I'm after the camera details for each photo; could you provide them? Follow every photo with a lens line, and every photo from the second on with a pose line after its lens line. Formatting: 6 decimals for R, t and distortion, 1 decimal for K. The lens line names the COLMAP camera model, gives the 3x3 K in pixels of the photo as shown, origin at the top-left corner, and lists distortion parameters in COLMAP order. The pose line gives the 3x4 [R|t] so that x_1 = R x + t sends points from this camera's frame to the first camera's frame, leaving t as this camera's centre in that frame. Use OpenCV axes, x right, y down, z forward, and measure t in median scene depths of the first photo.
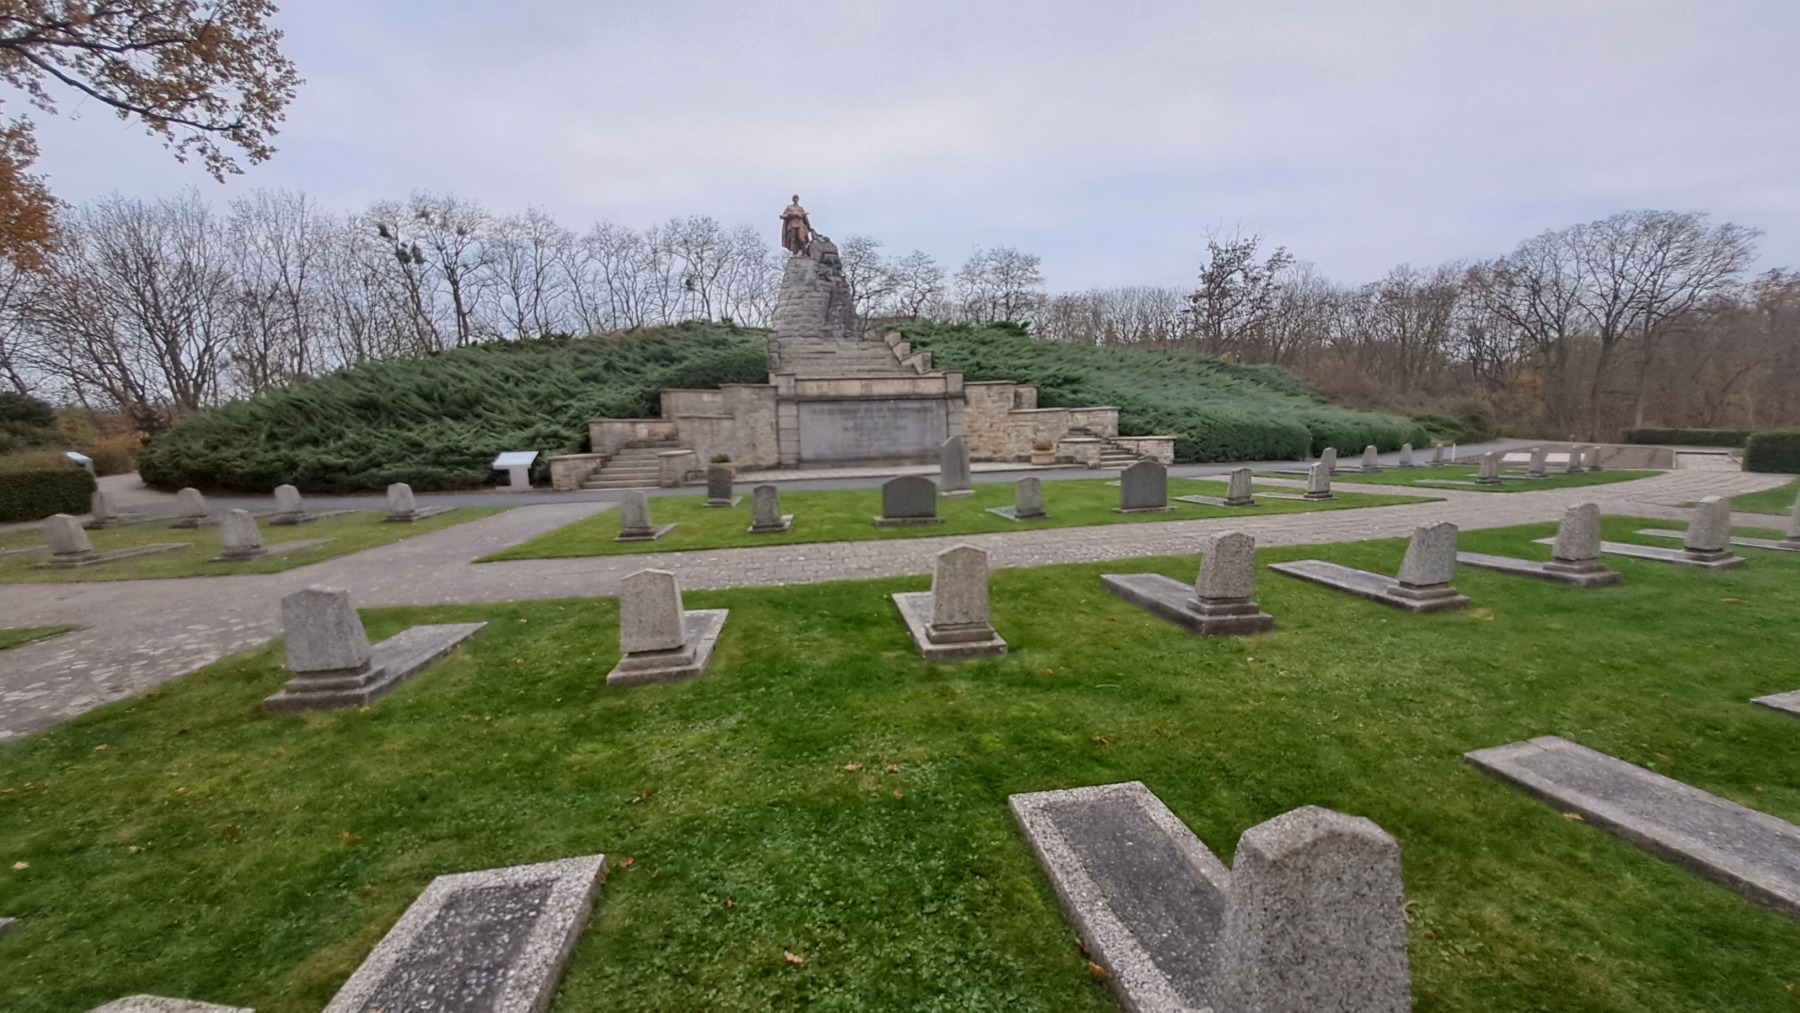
lens RADIAL K [[706.3, 0, 911.1], [0, 706.3, 506.6], [0, 0, 1]] dist [-0.007922, 0.002018]
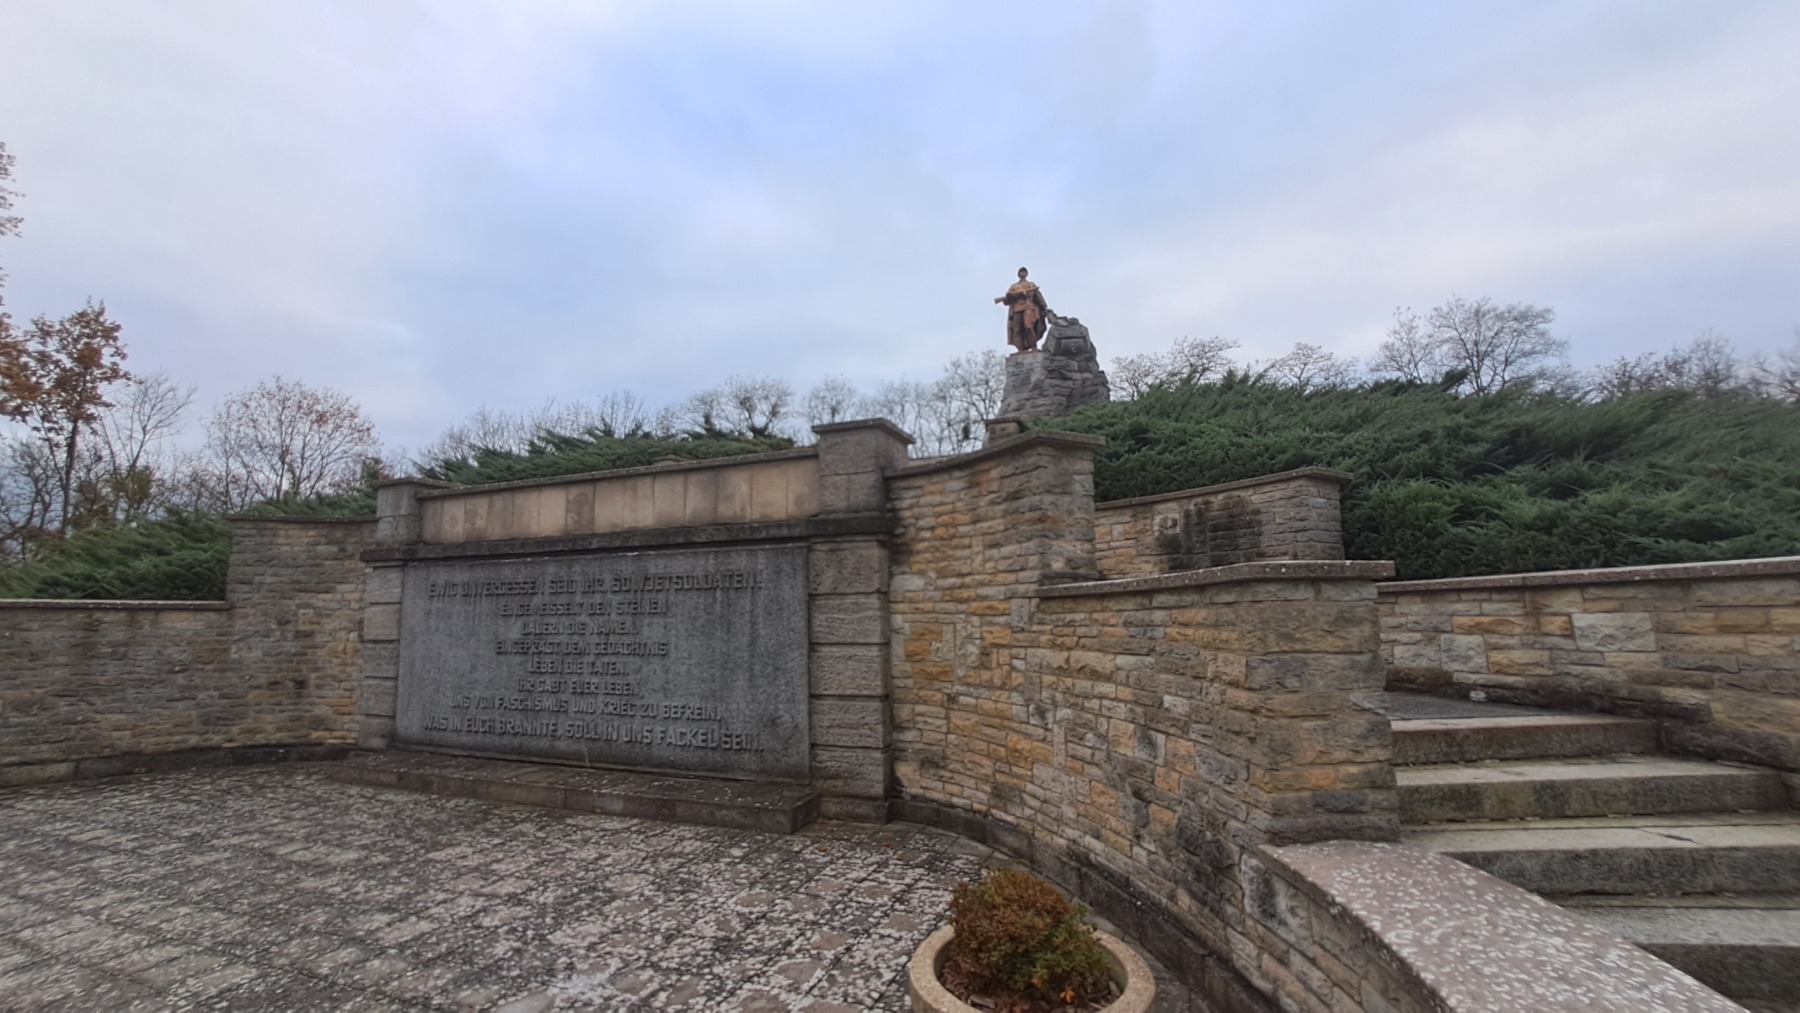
lens RADIAL K [[706.3, 0, 908.6], [0, 706.3, 523.4], [0, 0, 1]] dist [-0.007922, 0.002018]
pose [[0.814277, -0.054683, -0.577894, 0.211829], [-0.077665, 0.976338, -0.201820, -0.108117], [0.575257, 0.209220, 0.790763, 0.805760]]
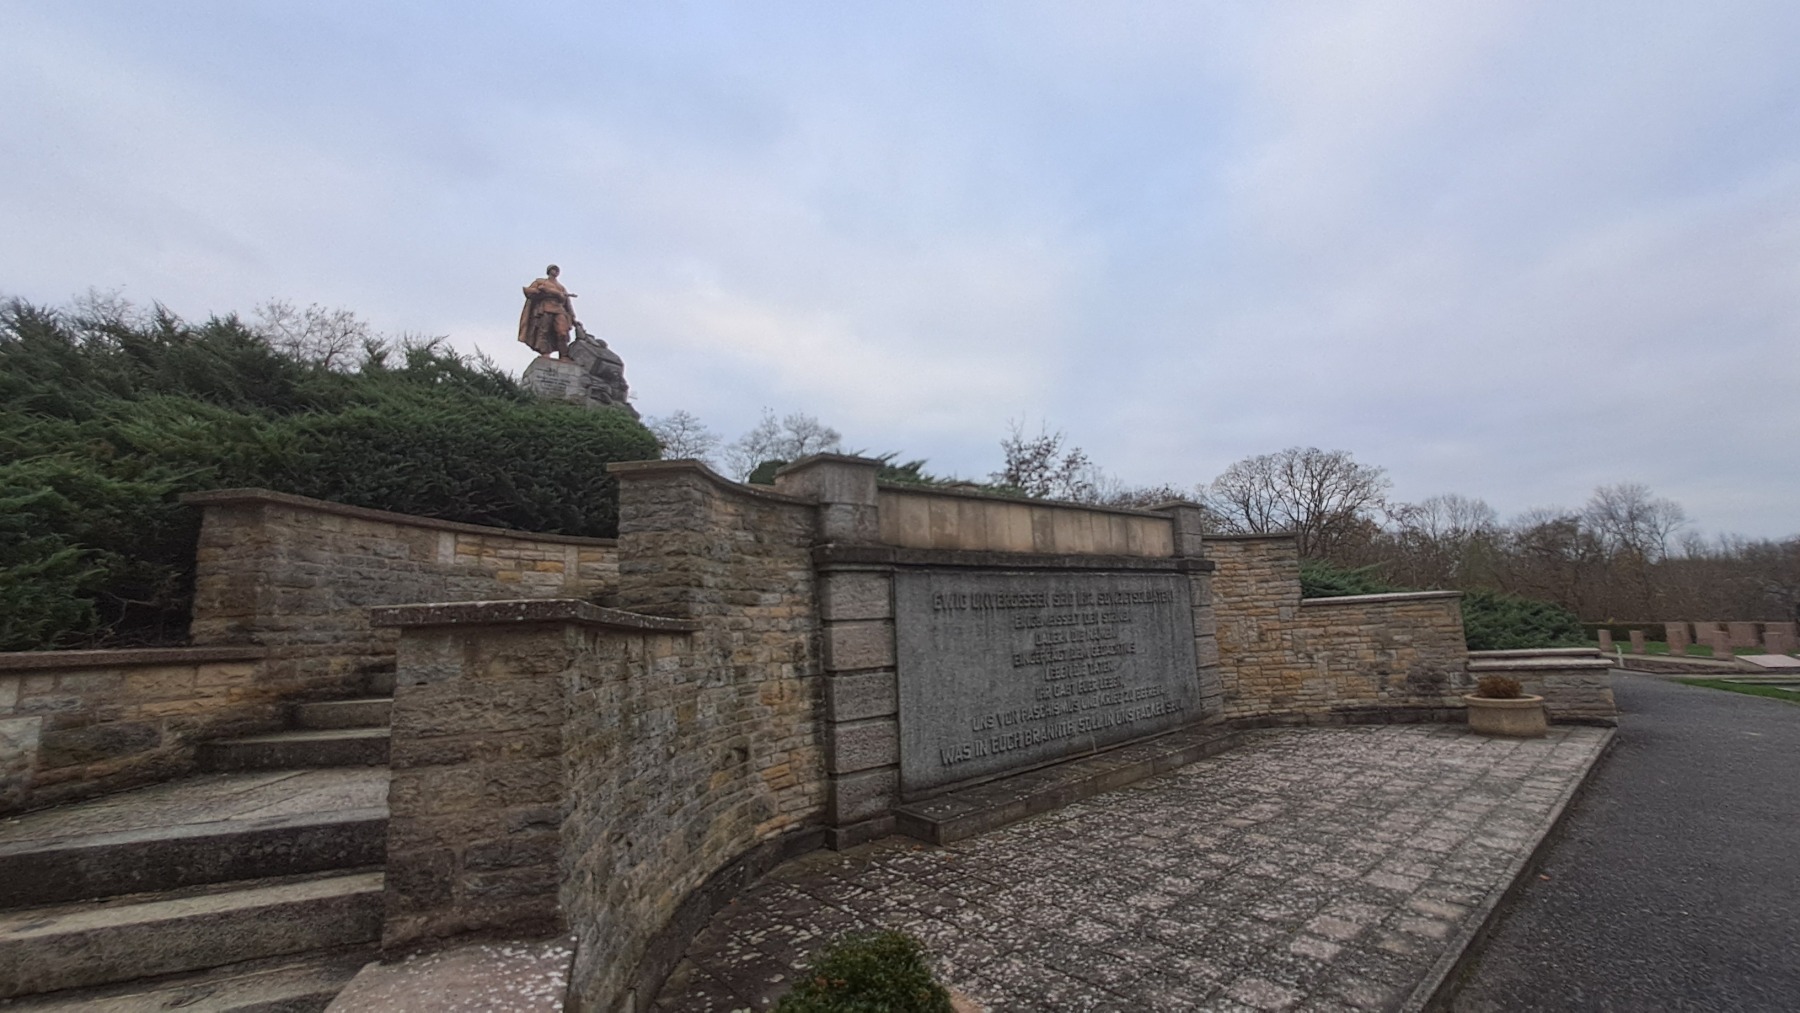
lens RADIAL K [[706.3, 0, 917.2], [0, 706.3, 521.3], [0, 0, 1]] dist [-0.007922, 0.002018]
pose [[0.894127, 0.047307, 0.445308, -0.251021], [0.078075, 0.962706, -0.259039, -0.087363], [-0.440956, 0.266382, 0.857088, 0.706426]]
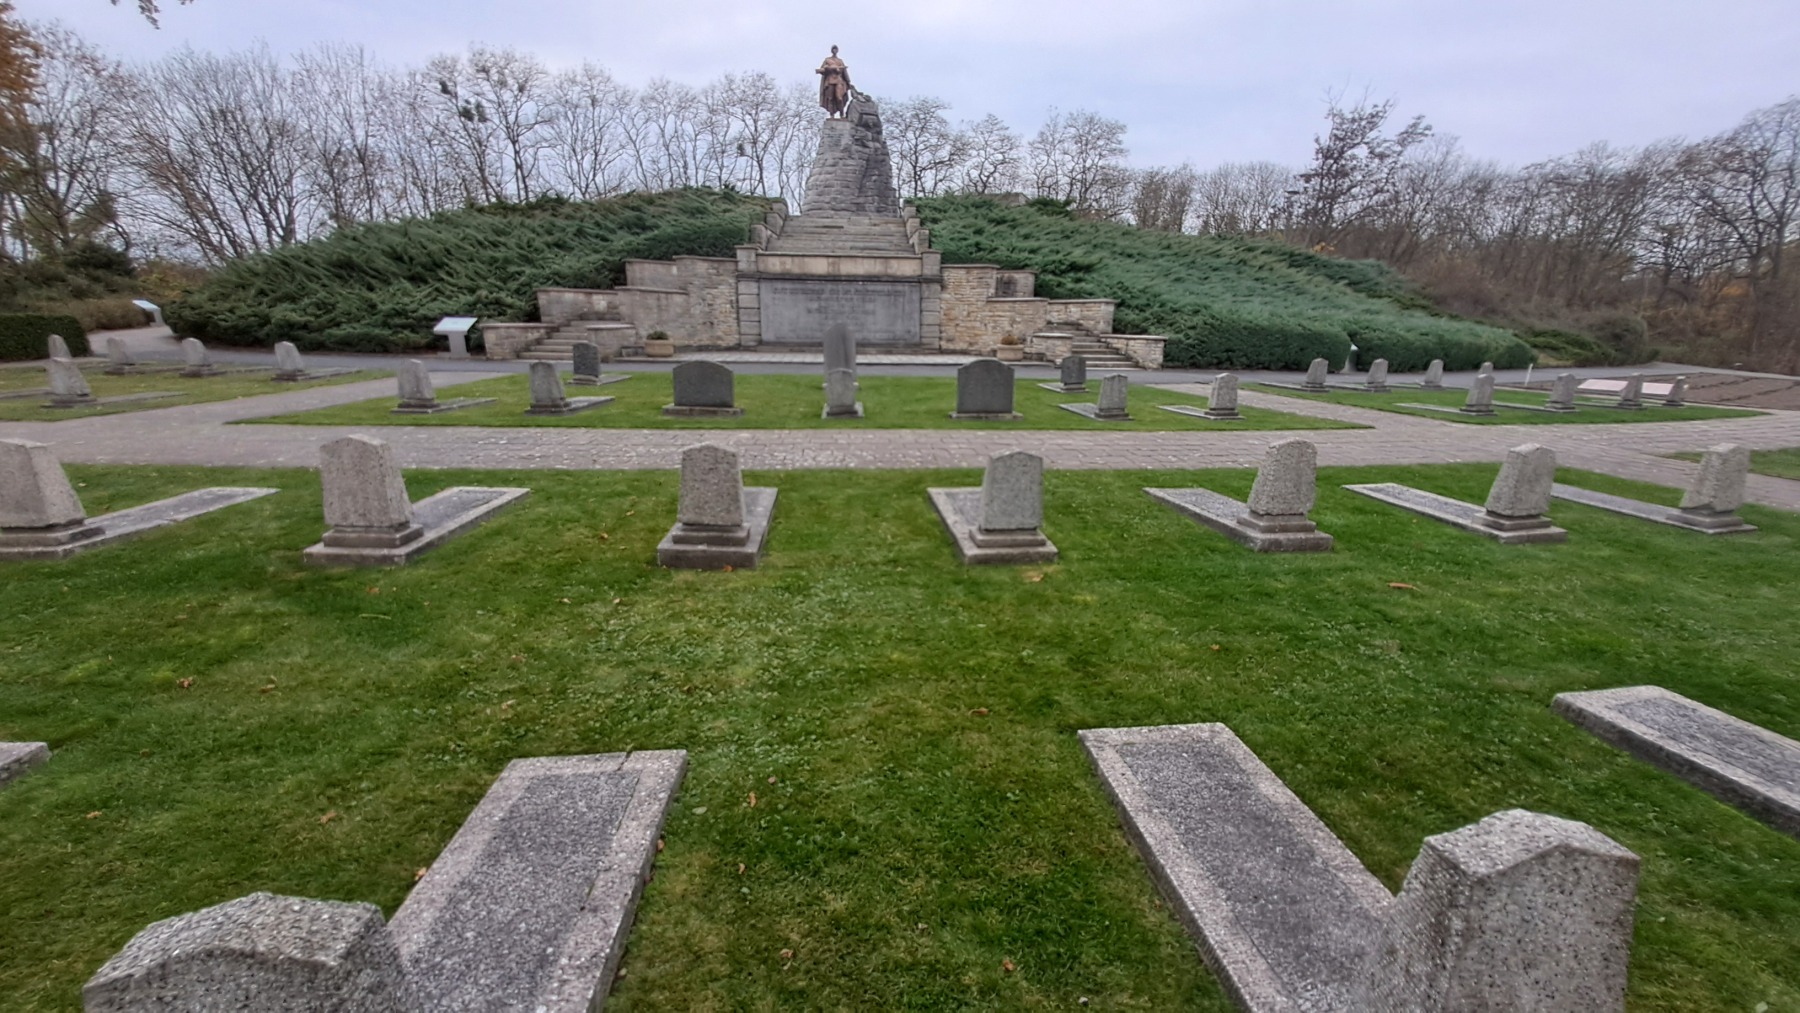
lens RADIAL K [[706.3, 0, 909.6], [0, 706.3, 514.8], [0, 0, 1]] dist [-0.007922, 0.002018]
pose [[0.988088, 0.084334, -0.128721, 0.174795], [-0.062065, 0.983807, 0.168142, -0.007780], [0.140817, -0.158150, 0.977322, 0.050409]]
